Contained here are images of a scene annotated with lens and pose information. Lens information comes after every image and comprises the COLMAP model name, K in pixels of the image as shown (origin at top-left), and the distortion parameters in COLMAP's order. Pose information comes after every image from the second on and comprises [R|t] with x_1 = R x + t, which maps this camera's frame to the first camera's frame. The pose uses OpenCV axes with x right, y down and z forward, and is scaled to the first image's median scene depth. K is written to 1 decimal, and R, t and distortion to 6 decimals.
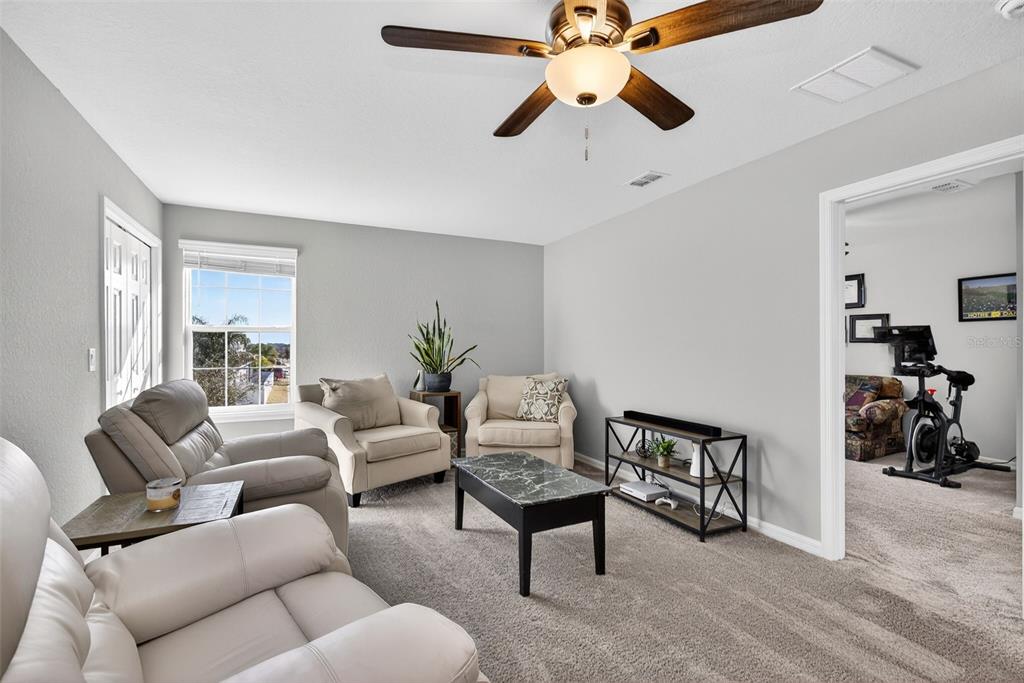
lens RADIAL K [[462.8, 0, 513.0], [0, 462.8, 346.3], [0, 0, 1]] dist [-0.015552, 0.000350]
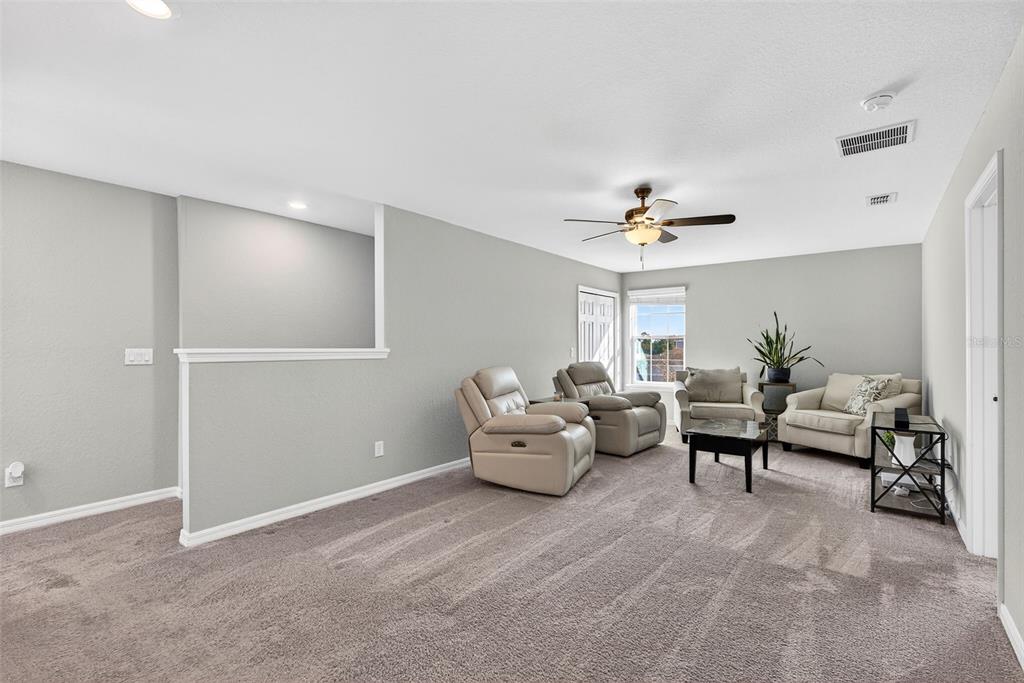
lens RADIAL K [[462.8, 0, 514.4], [0, 462.8, 344.4], [0, 0, 1]] dist [-0.015552, 0.000350]
pose [[0.441782, -0.002882, -0.897118, 0.862882], [0.000498, 0.999995, -0.002968, -0.007206], [0.897122, 0.000864, 0.441782, -0.294890]]
